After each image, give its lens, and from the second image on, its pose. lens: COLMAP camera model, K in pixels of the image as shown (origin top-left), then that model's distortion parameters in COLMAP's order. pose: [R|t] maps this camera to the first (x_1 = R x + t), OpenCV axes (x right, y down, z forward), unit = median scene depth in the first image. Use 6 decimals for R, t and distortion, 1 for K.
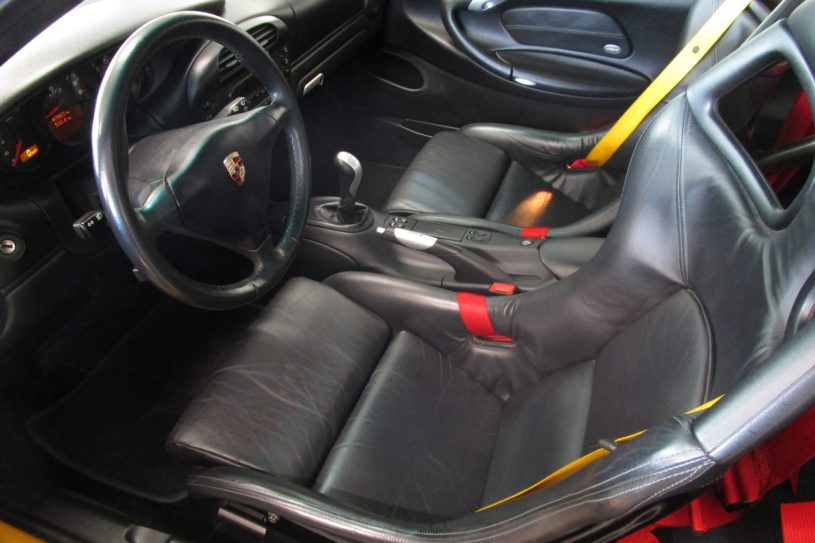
lens RADIAL K [[599.9, 0, 413.1], [0, 599.9, 256.7], [0, 0, 1]] dist [-0.011387, 0.001090]
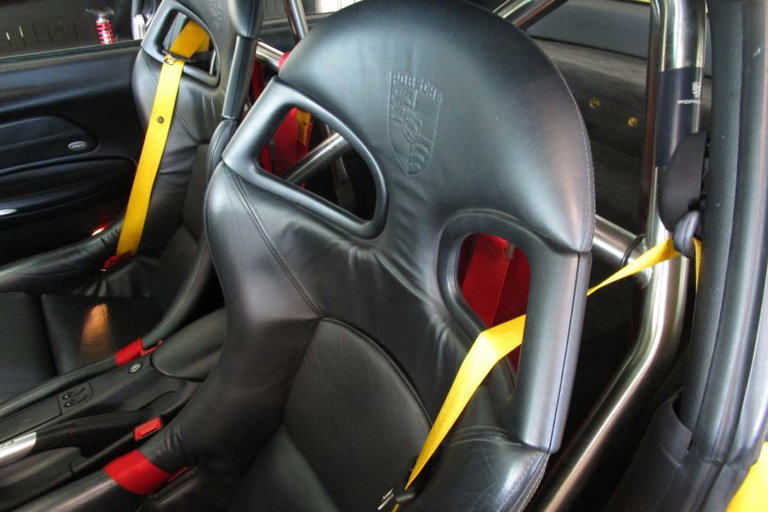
lens RADIAL K [[565.3, 0, 389.3], [0, 565.3, 242.1], [0, 0, 1]] dist [-0.011387, 0.001090]
pose [[0.593768, -0.463056, 0.658041, -0.056344], [0.526655, 0.841953, 0.117258, -0.084119], [-0.608337, 0.276937, 0.743796, 0.089887]]
